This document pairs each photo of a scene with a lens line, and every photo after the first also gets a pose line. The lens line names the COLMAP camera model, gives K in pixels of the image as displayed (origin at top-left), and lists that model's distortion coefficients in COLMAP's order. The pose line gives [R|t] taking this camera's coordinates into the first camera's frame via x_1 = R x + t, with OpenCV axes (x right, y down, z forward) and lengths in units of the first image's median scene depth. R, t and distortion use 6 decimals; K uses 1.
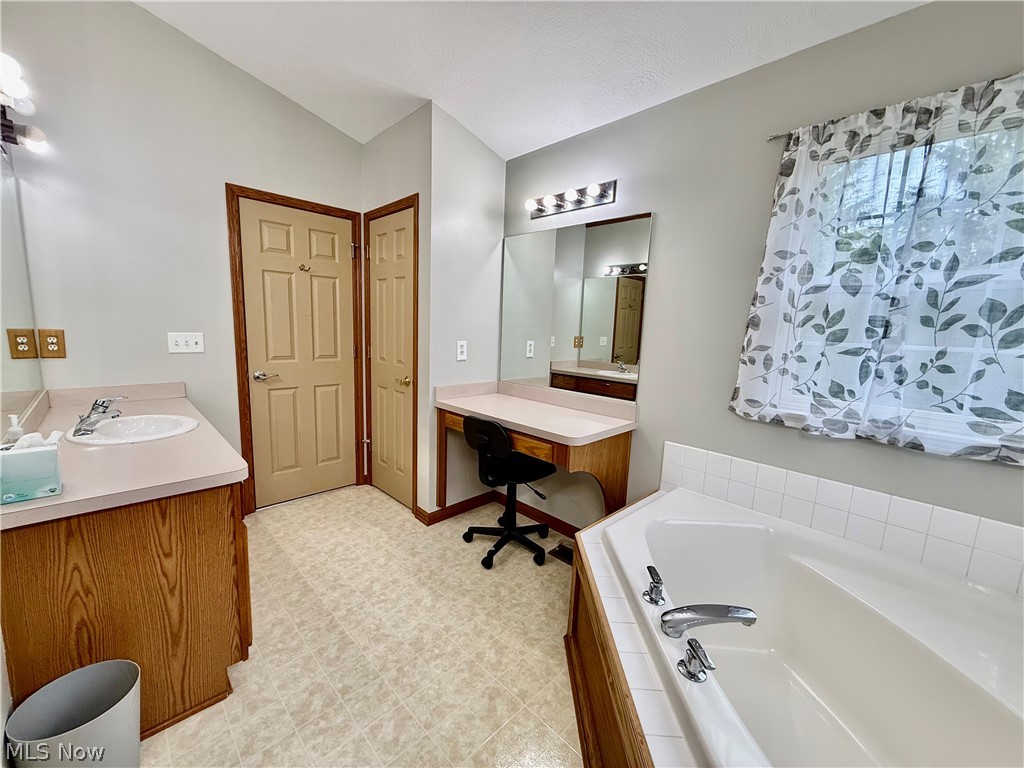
lens RADIAL K [[406.4, 0, 509.7], [0, 406.4, 384.5], [0, 0, 1]] dist [0.000097, -0.000393]
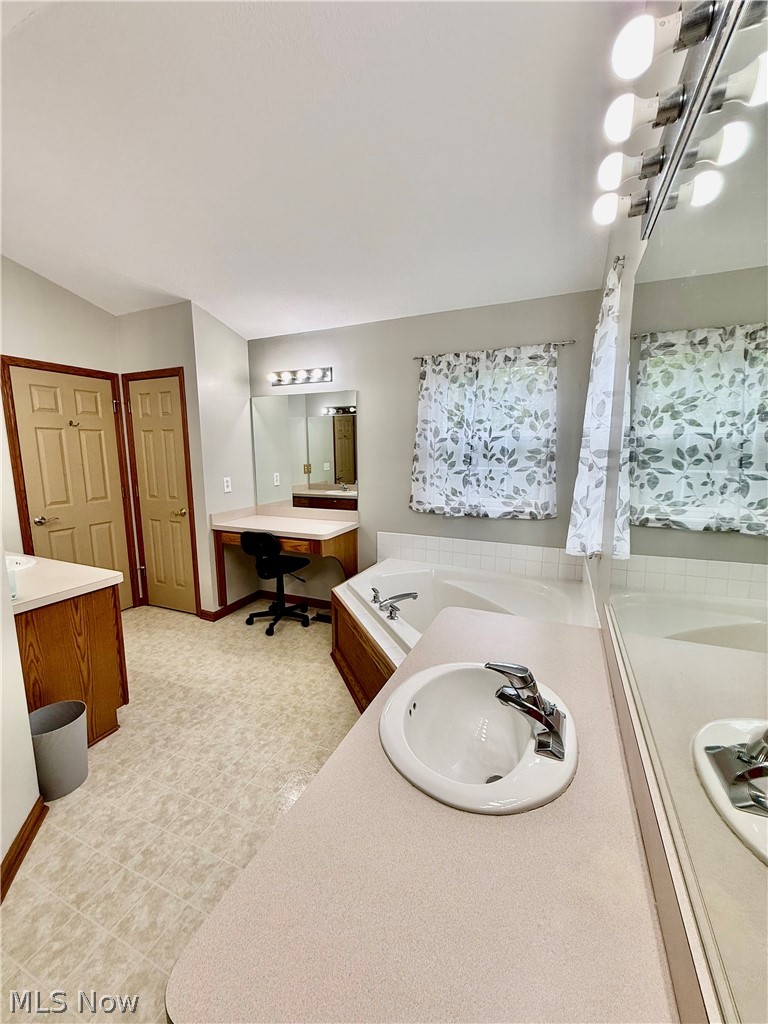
lens RADIAL K [[406.4, 0, 387.4], [0, 406.4, 511.4], [0, 0, 1]] dist [0.000097, -0.000393]
pose [[0.923985, -0.099633, 0.369222, -0.158752], [0.093714, 0.995019, 0.033979, 0.006736], [-0.370768, 0.003206, 0.928720, -0.485601]]
